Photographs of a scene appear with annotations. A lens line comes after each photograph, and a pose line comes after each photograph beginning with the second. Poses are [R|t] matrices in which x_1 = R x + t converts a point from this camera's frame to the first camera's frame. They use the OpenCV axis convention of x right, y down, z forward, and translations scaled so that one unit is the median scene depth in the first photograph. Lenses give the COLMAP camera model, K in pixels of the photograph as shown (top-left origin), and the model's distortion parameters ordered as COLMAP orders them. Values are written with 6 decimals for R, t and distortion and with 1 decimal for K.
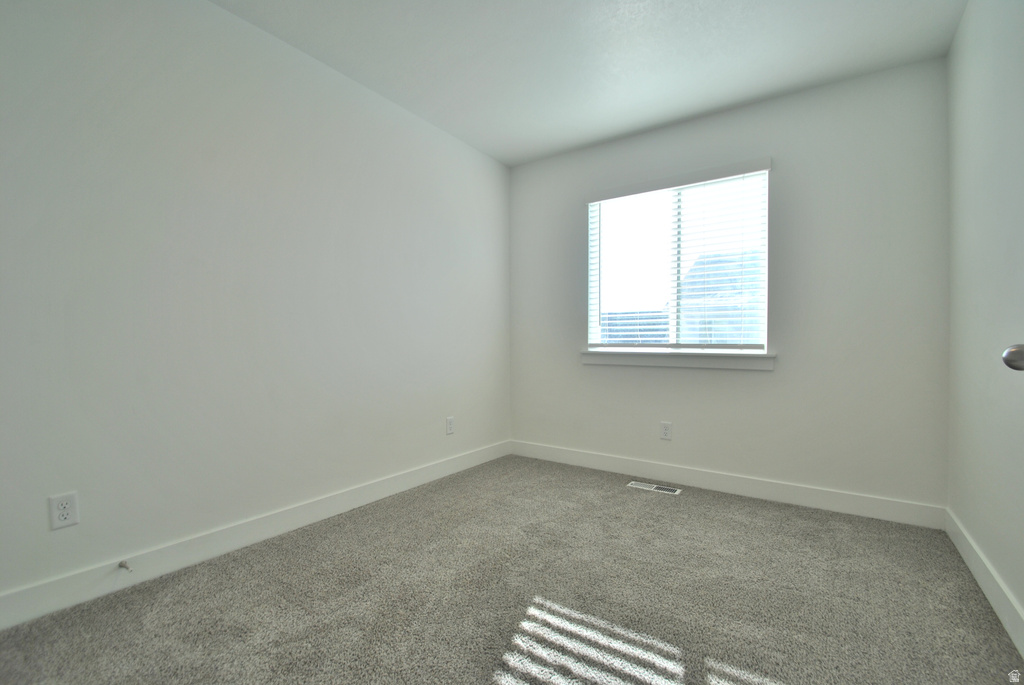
lens RADIAL K [[448.0, 0, 505.4], [0, 448.0, 346.3], [0, 0, 1]] dist [0.012564, -0.016652]
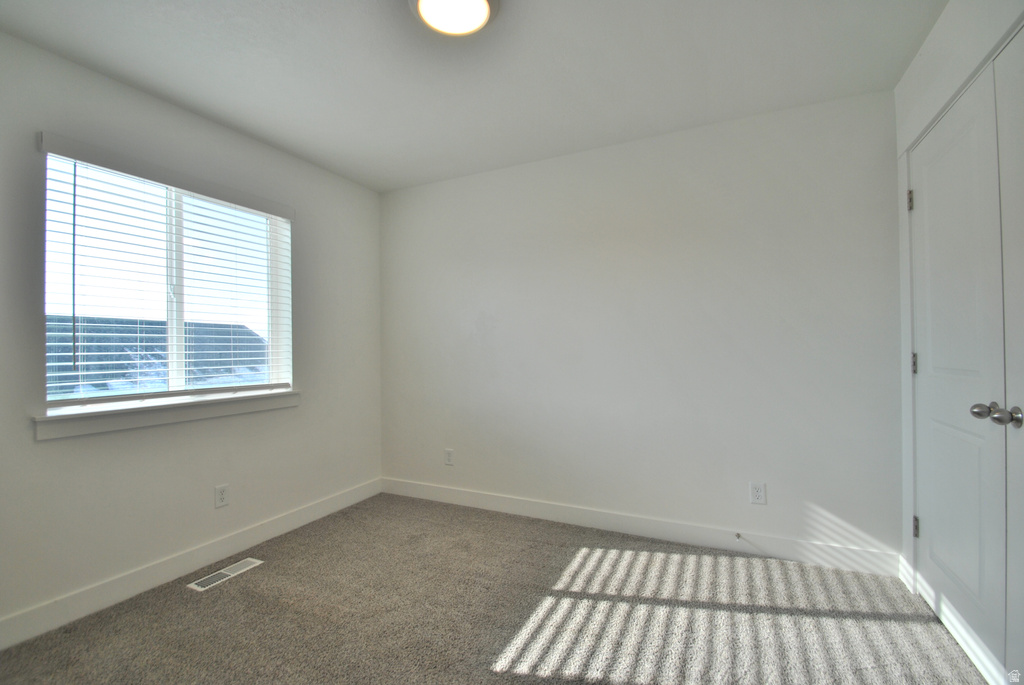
lens RADIAL K [[448.0, 0, 505.4], [0, 448.0, 346.3], [0, 0, 1]] dist [0.012564, -0.016652]
pose [[-0.138971, 0.003118, 0.990292, -0.536156], [0.017603, 0.999845, -0.000677, -0.079513], [-0.990140, 0.017337, -0.139004, 0.620121]]
